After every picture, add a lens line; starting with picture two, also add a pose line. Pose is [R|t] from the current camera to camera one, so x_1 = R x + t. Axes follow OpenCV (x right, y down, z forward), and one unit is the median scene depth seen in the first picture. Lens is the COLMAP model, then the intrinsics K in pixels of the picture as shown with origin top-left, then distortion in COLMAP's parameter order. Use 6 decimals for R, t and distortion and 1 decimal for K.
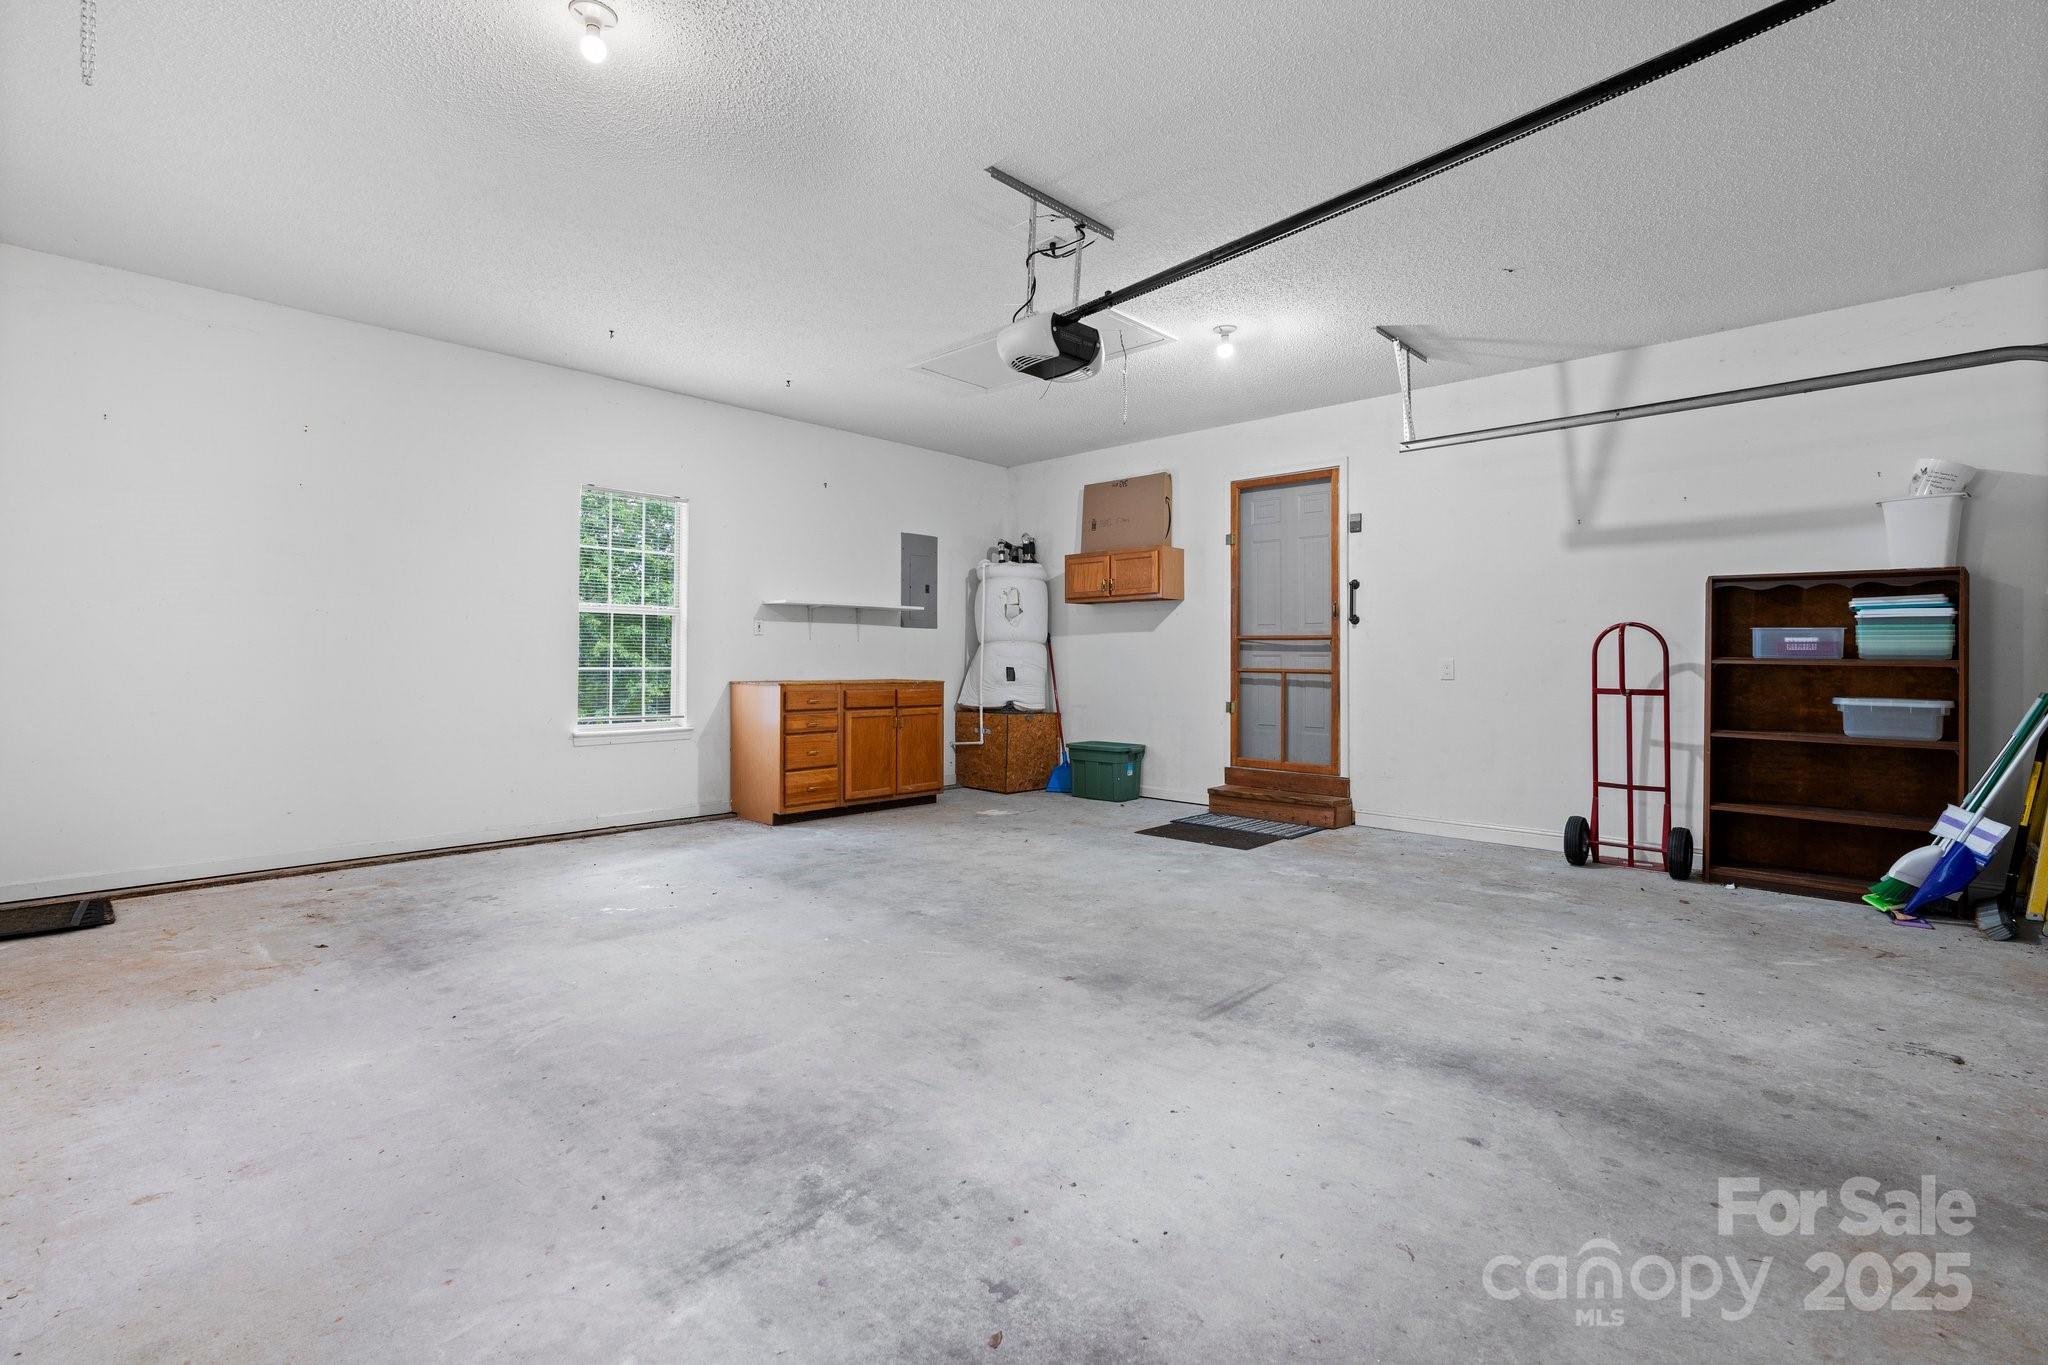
lens RADIAL K [[941.7, 0, 1024.0], [0, 941.7, 682.5], [0, 0, 1]] dist [-0.012142, -0.000068]
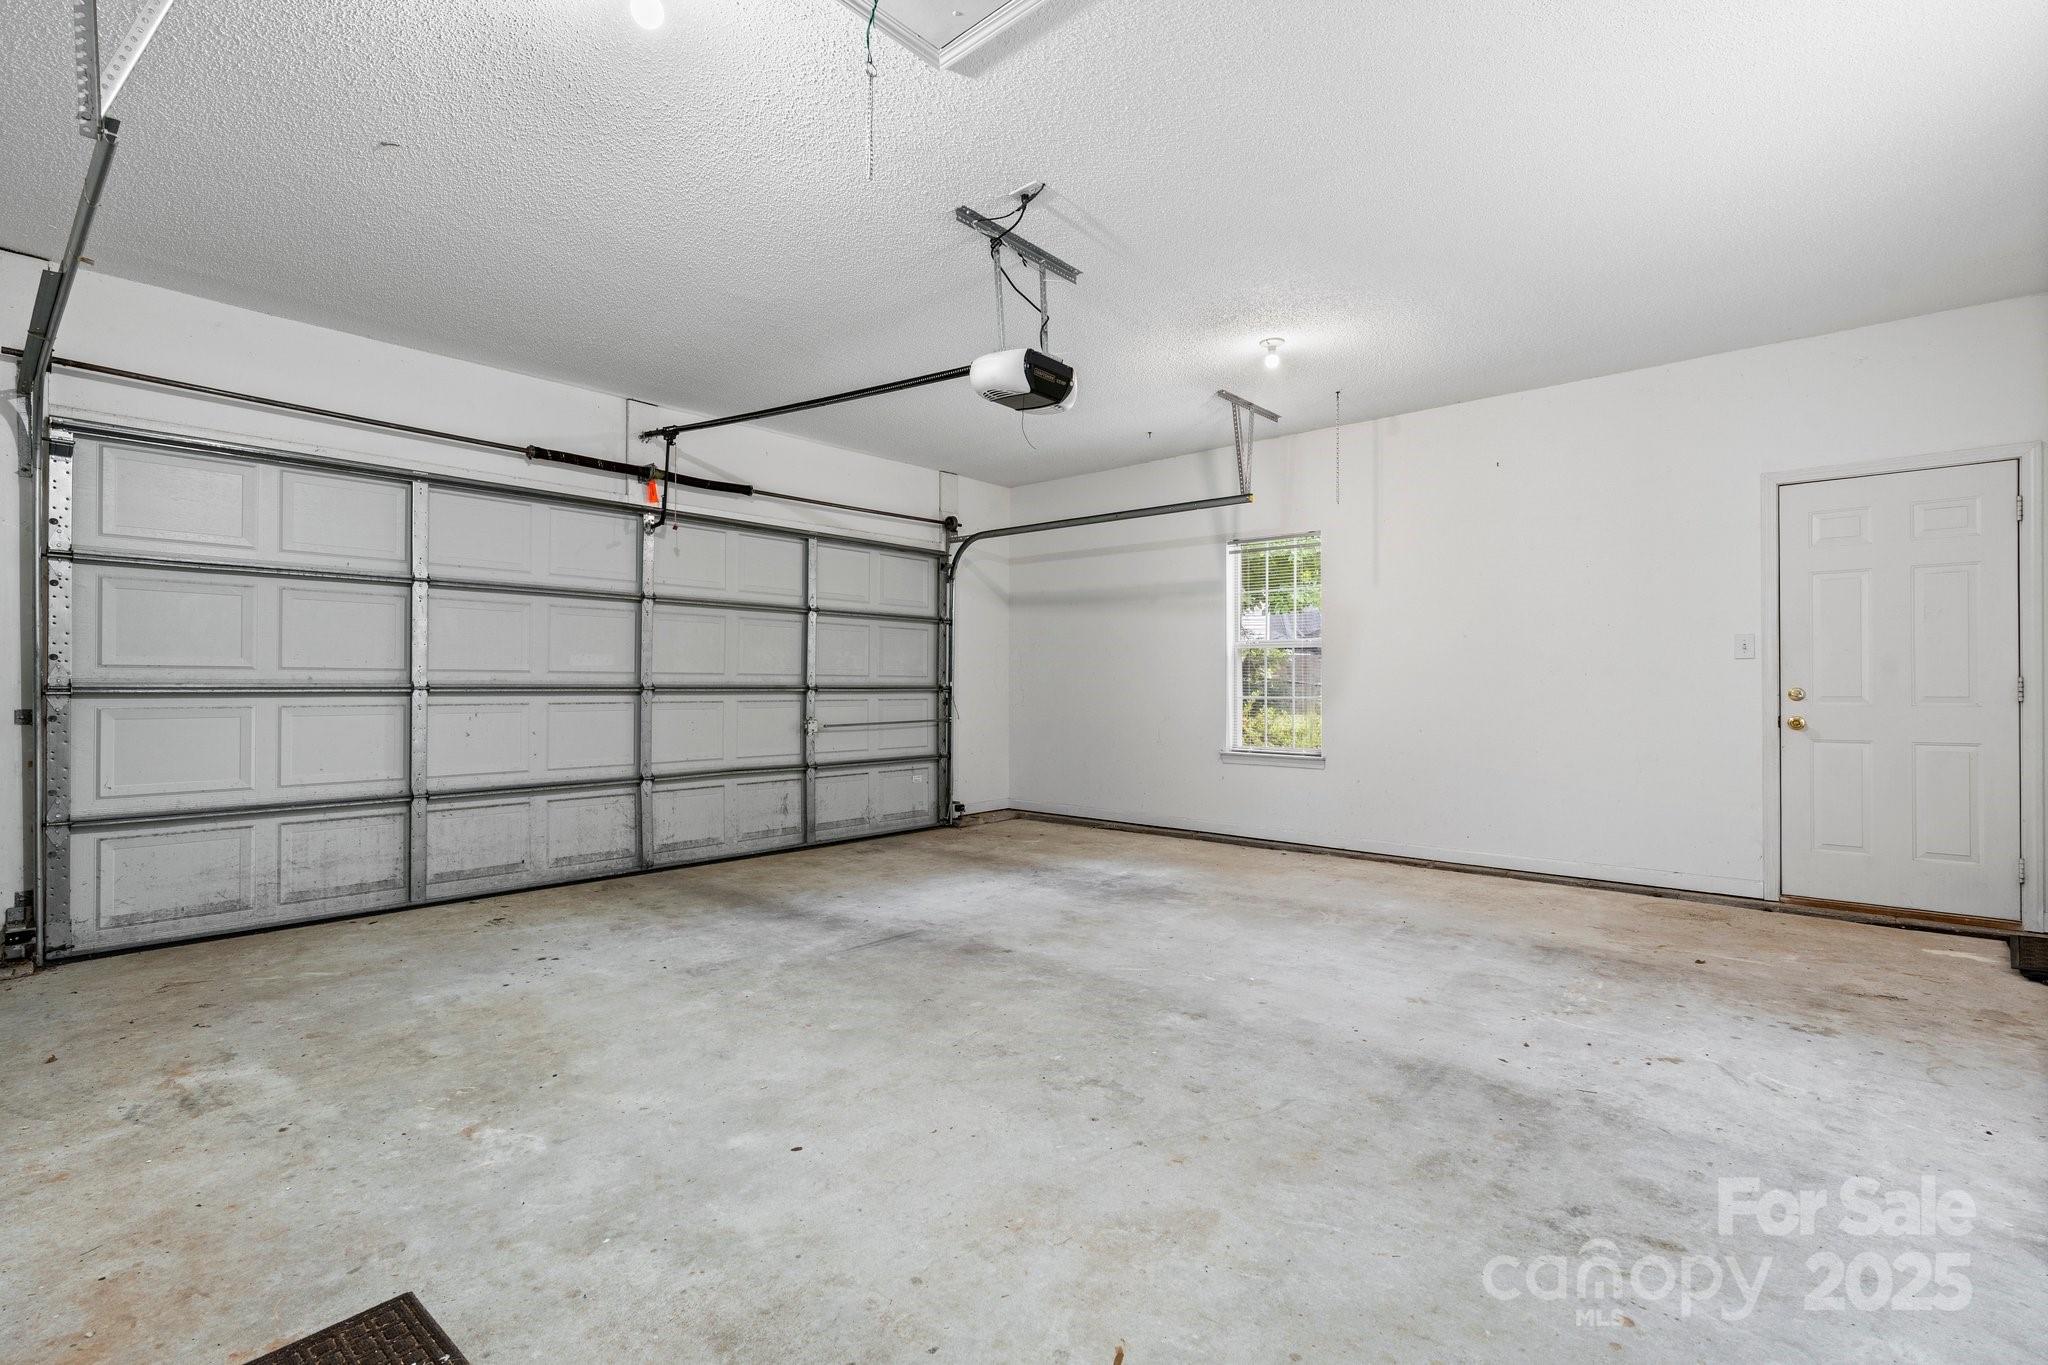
lens RADIAL K [[941.7, 0, 1024.0], [0, 941.7, 682.5], [0, 0, 1]] dist [-0.012142, -0.000068]
pose [[-0.999448, -0.006504, -0.032586, 0.068927], [-0.007198, 0.999749, 0.021233, -0.061518], [0.032440, 0.021456, -0.999243, 2.219997]]
